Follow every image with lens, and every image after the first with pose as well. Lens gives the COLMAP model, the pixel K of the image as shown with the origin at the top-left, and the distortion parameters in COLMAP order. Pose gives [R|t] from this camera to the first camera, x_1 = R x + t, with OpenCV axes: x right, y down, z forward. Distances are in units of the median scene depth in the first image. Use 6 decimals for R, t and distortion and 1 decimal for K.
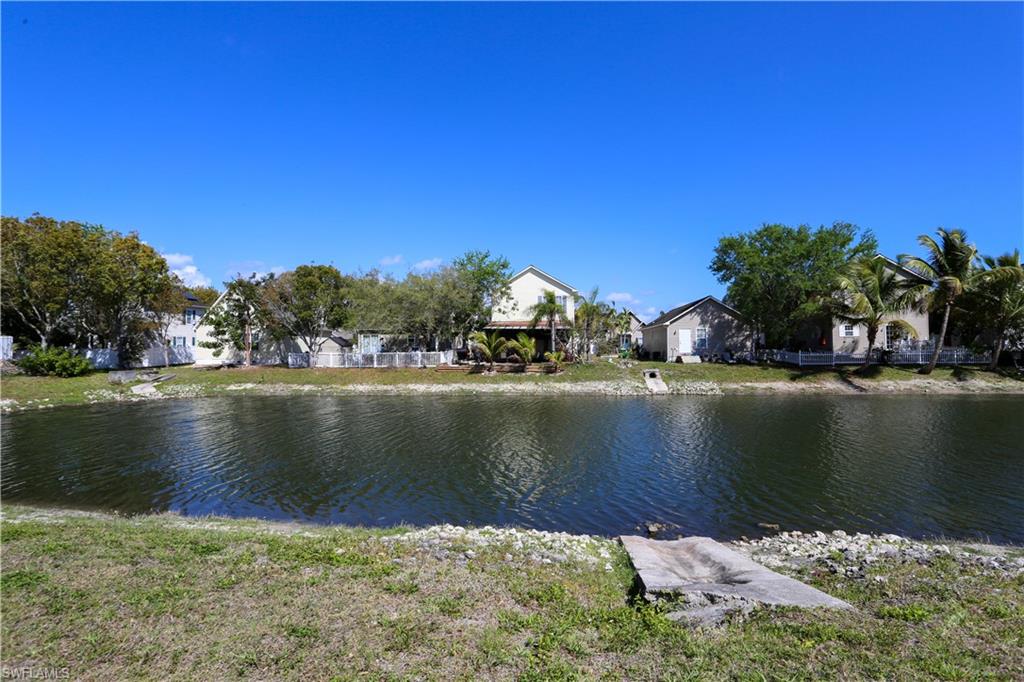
lens RADIAL K [[499.1, 0, 500.5], [0, 499.1, 321.9], [0, 0, 1]] dist [-0.059335, 0.026530]
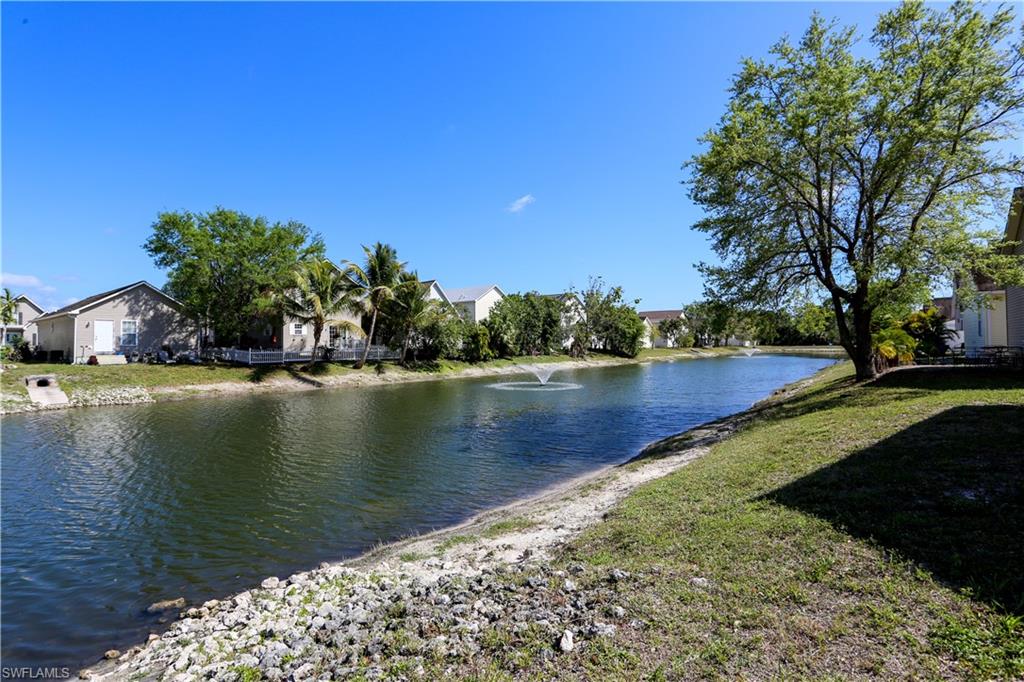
lens RADIAL K [[495.7, 0, 517.5], [0, 495.7, 344.4], [0, 0, 1]] dist [-0.031277, 0.011117]
pose [[0.509641, 0.008077, 0.860350, 0.055188], [-0.044673, 0.998856, 0.017086, 0.010909], [-0.859227, -0.047142, 0.509418, 0.070584]]
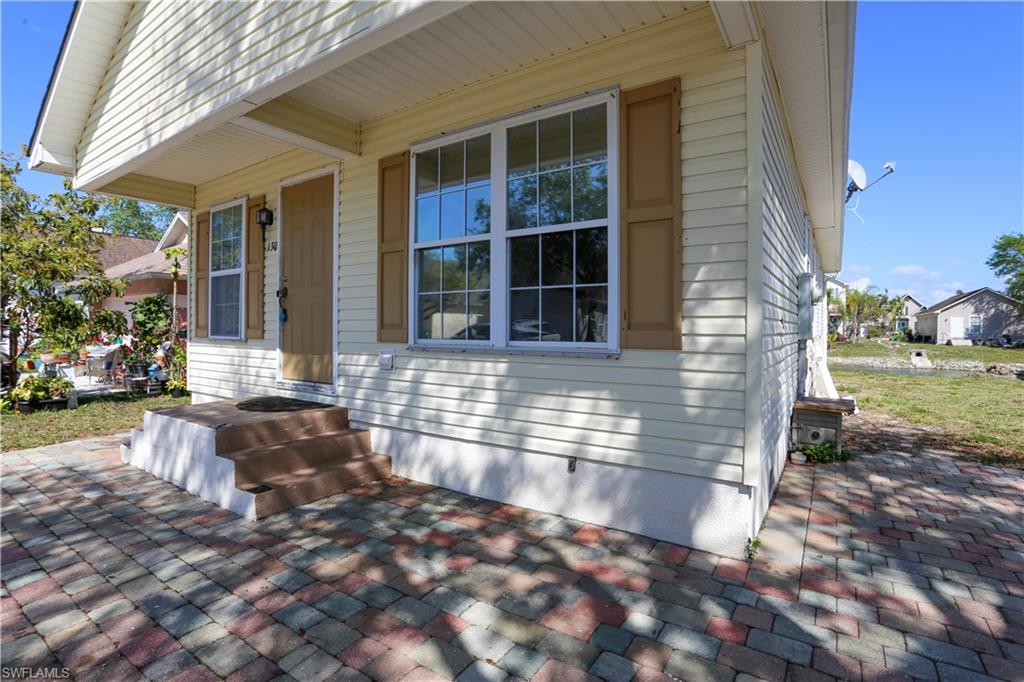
lens RADIAL K [[489.0, 0, 512.5], [0, 489.0, 310.2], [0, 0, 1]] dist [-0.057802, 0.029684]
pose [[0.899250, -0.000171, -0.437436, -0.091223], [0.008453, 0.999820, 0.016987, -0.033182], [0.437354, -0.018973, 0.899089, -0.530476]]
